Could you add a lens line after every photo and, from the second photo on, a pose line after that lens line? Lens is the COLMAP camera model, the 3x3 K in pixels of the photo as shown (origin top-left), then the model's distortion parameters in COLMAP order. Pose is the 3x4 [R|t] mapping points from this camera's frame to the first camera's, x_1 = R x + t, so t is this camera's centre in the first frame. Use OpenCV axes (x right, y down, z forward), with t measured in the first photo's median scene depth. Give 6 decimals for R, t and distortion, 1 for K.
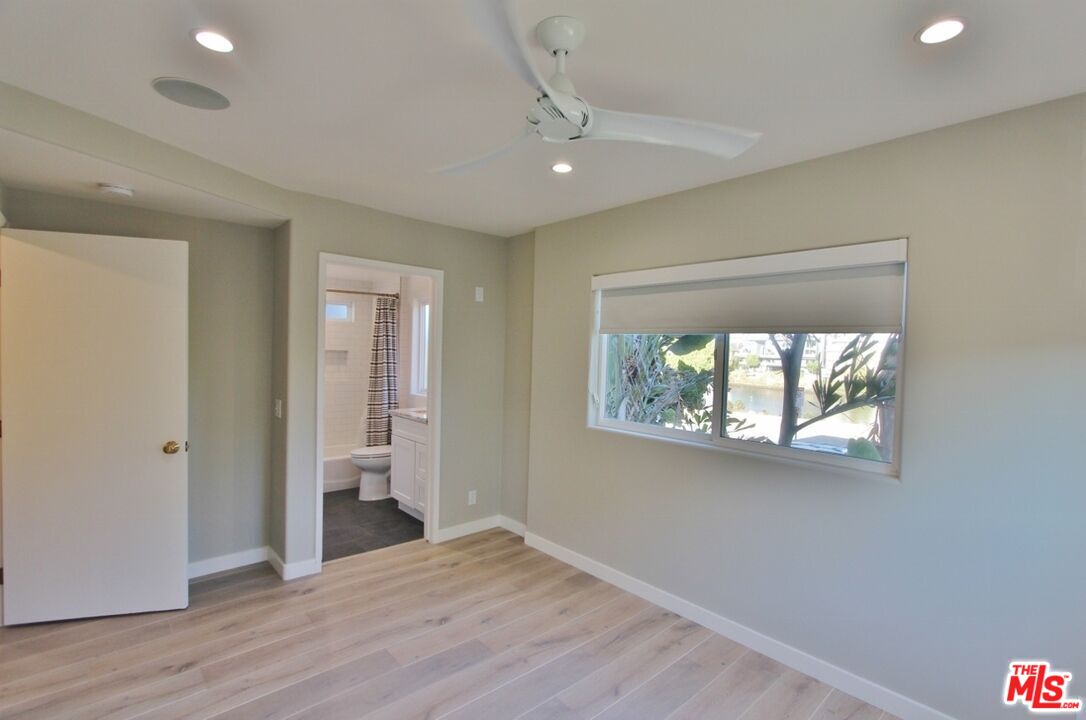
lens RADIAL K [[498.0, 0, 546.4], [0, 498.0, 363.6], [0, 0, 1]] dist [-0.016577, 0.002917]
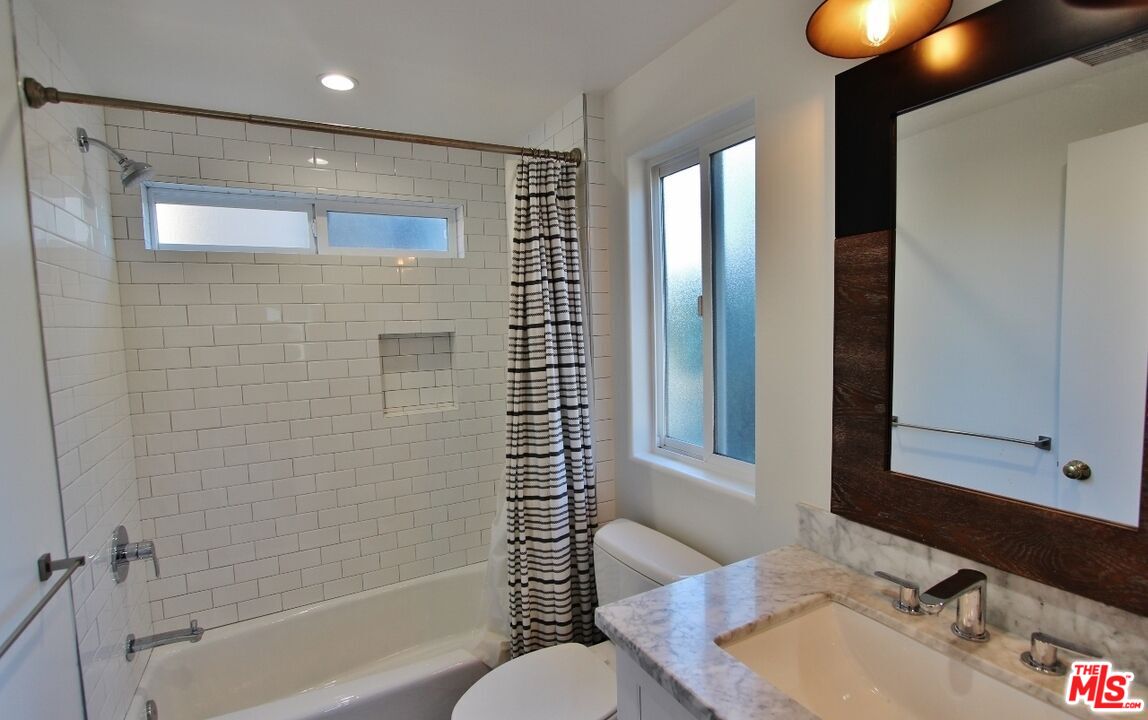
lens RADIAL K [[547.3, 0, 571.8], [0, 547.3, 361.2], [0, 0, 1]] dist [-0.000460, -0.000007]
pose [[0.970810, -0.036323, -0.237085, -0.226888], [0.047366, 0.998034, 0.041045, -0.018234], [0.235128, -0.051076, 0.970622, 0.657761]]
